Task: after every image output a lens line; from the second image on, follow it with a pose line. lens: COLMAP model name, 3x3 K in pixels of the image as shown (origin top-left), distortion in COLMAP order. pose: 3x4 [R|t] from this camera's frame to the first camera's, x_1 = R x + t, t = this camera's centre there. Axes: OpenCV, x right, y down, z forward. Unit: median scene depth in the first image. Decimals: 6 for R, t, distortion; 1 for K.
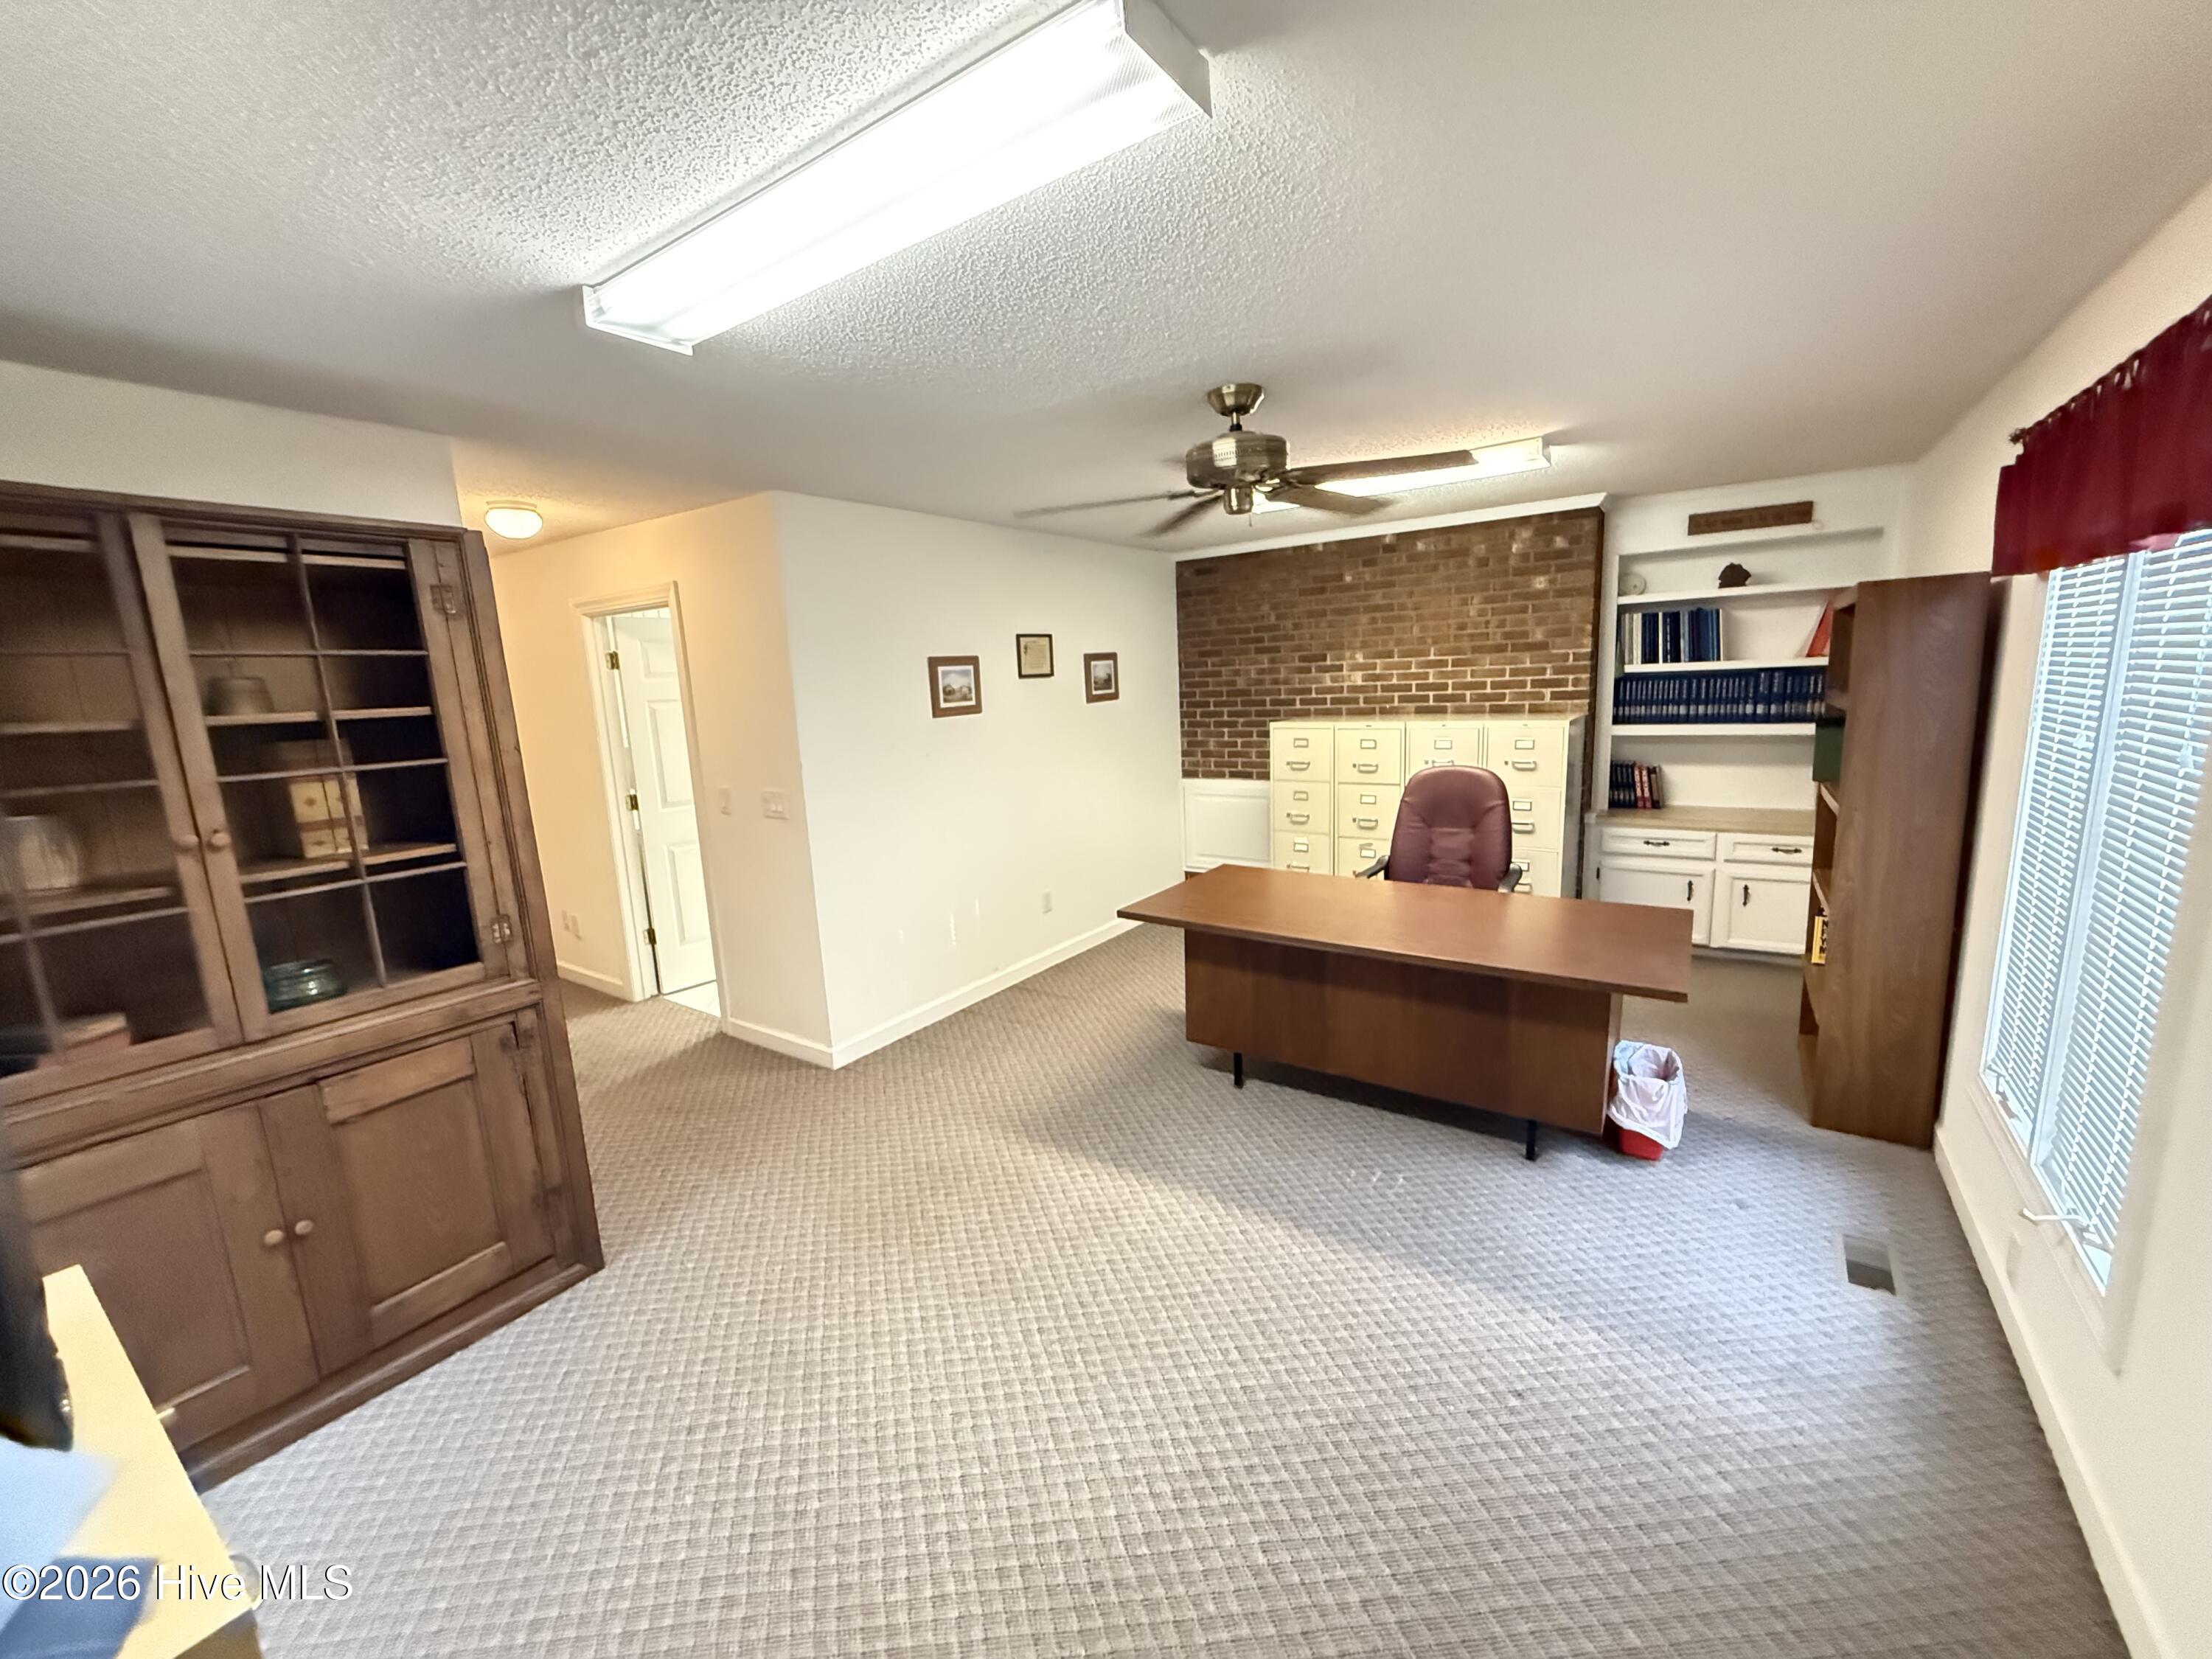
lens RADIAL K [[884.6, 0, 1111.5], [0, 884.6, 828.9], [0, 0, 1]] dist [0.000470, -0.000818]
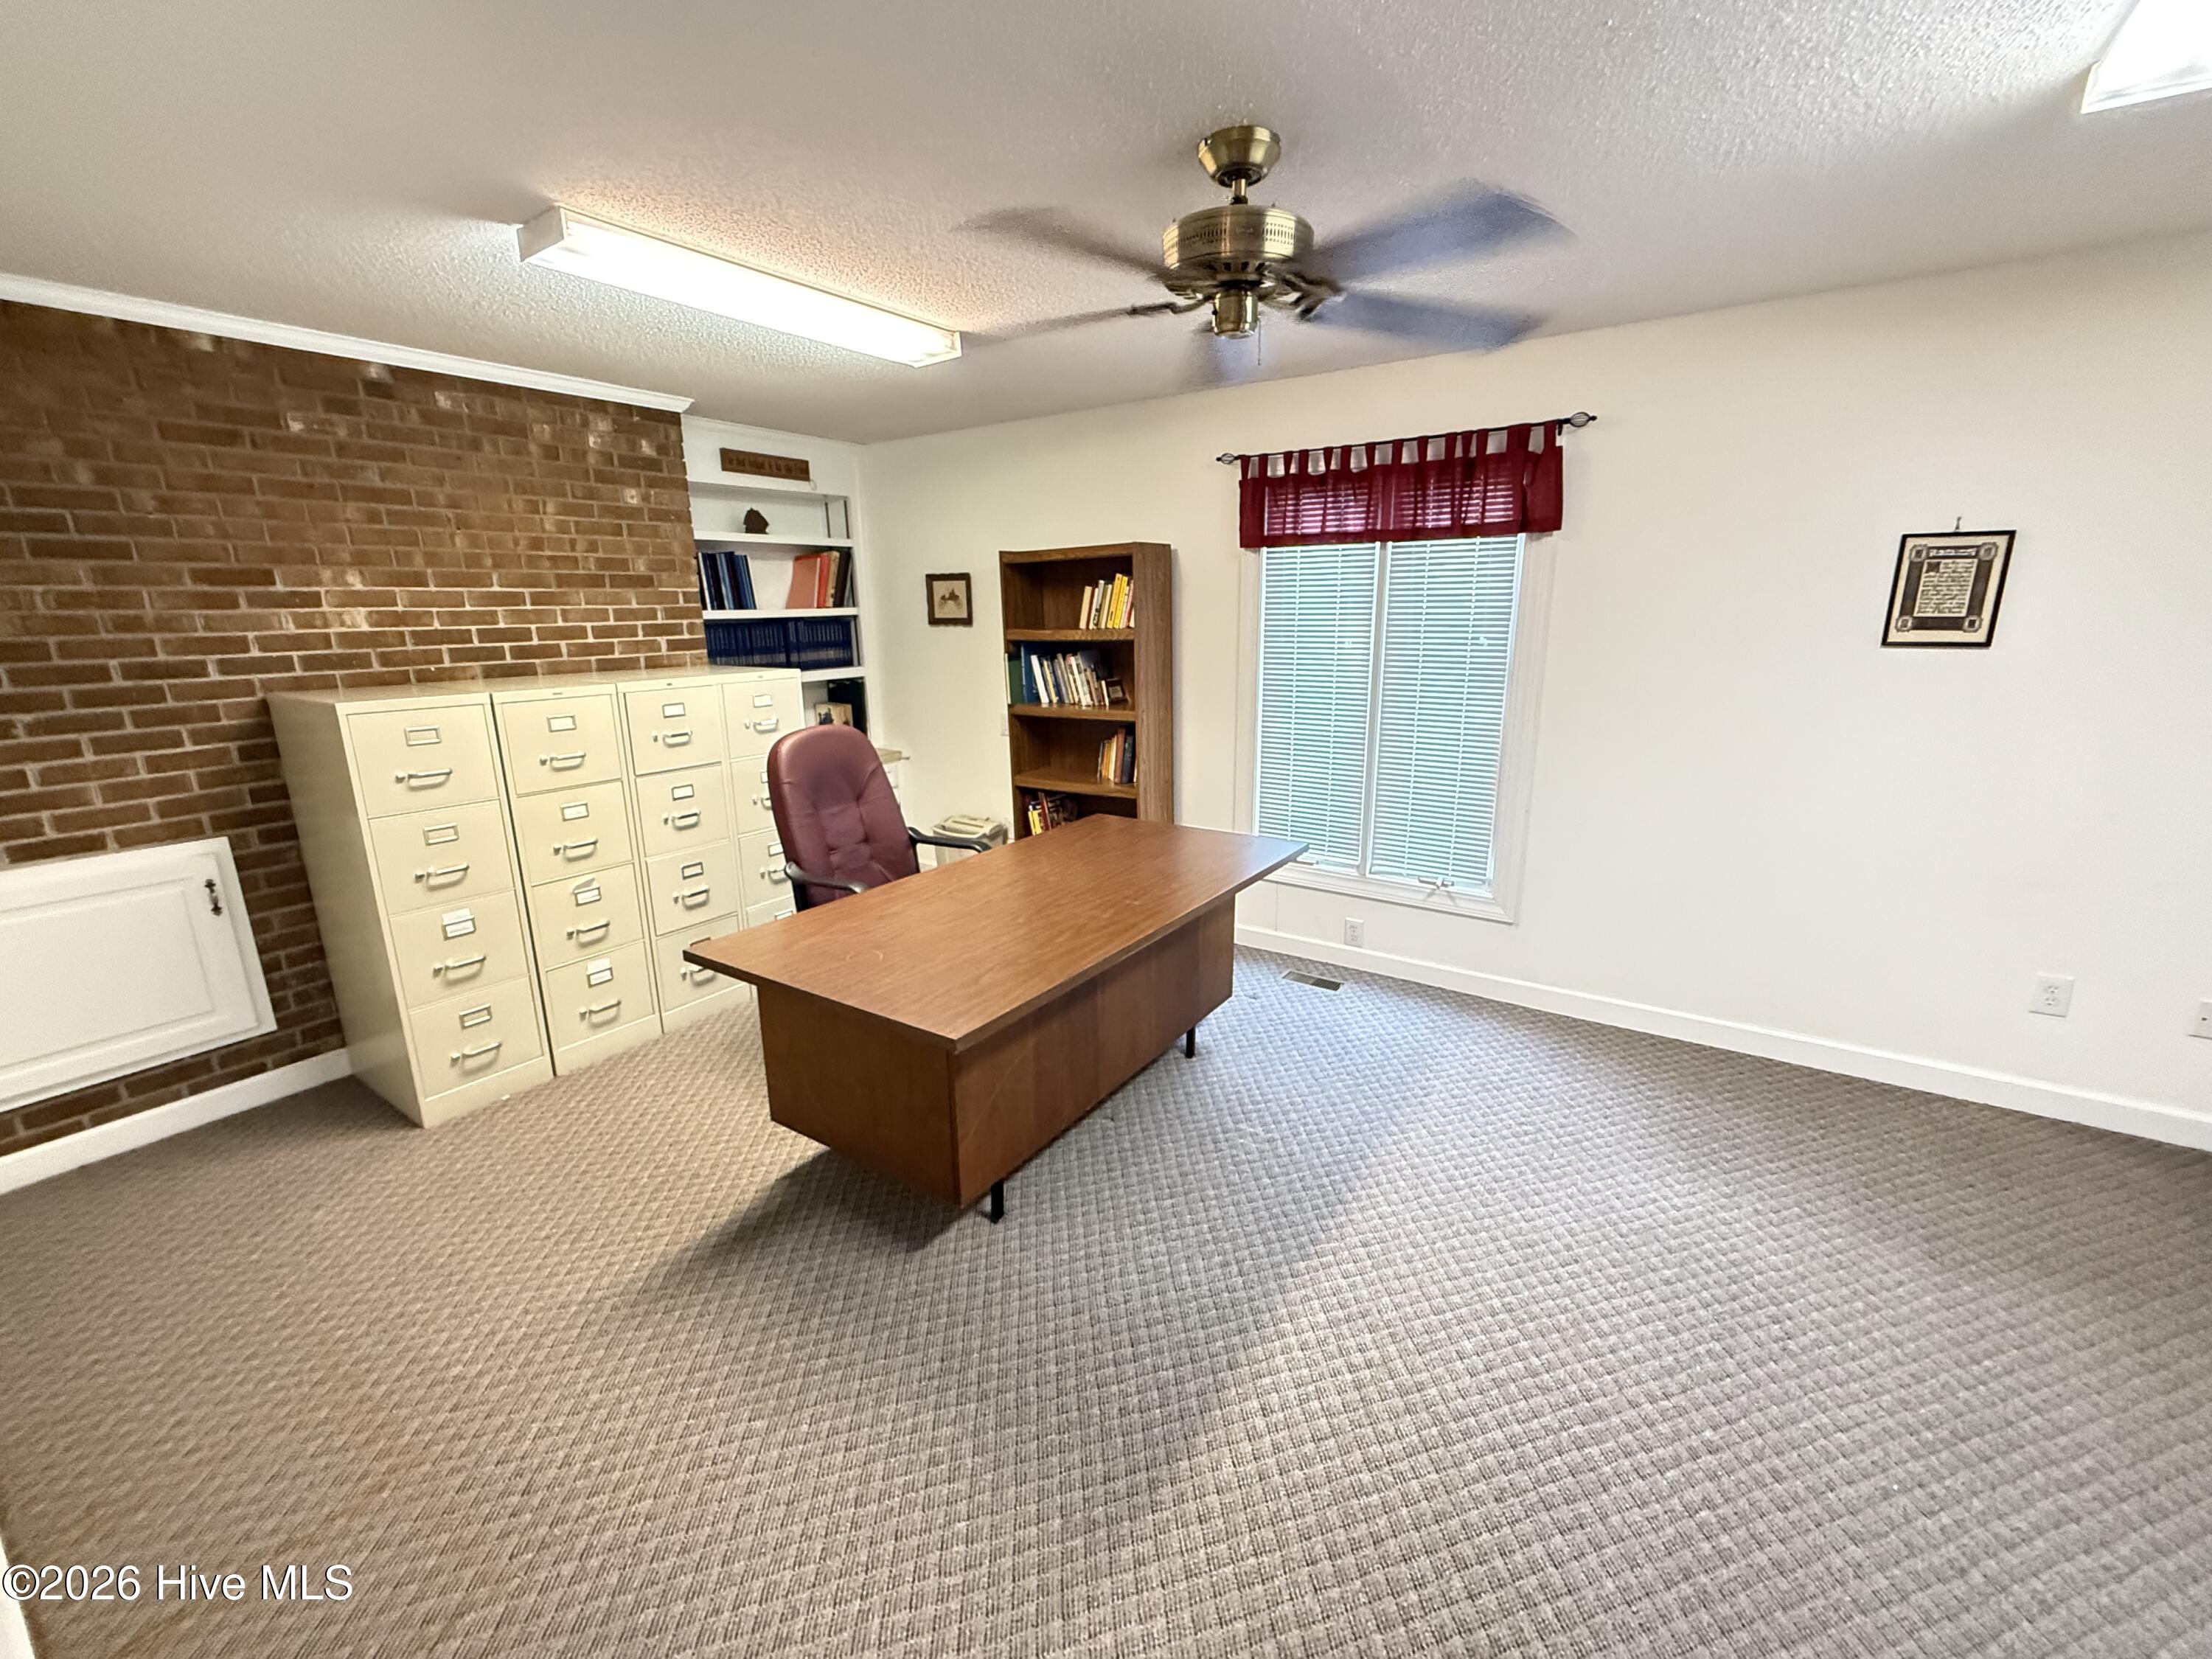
lens RADIAL K [[884.6, 0, 1111.8], [0, 884.6, 835.5], [0, 0, 1]] dist [0.000470, -0.000818]
pose [[0.014231, -0.209802, 0.977640, -0.308830], [0.182039, 0.961943, 0.203783, -0.073106], [-0.983188, 0.175069, 0.051882, 0.577483]]
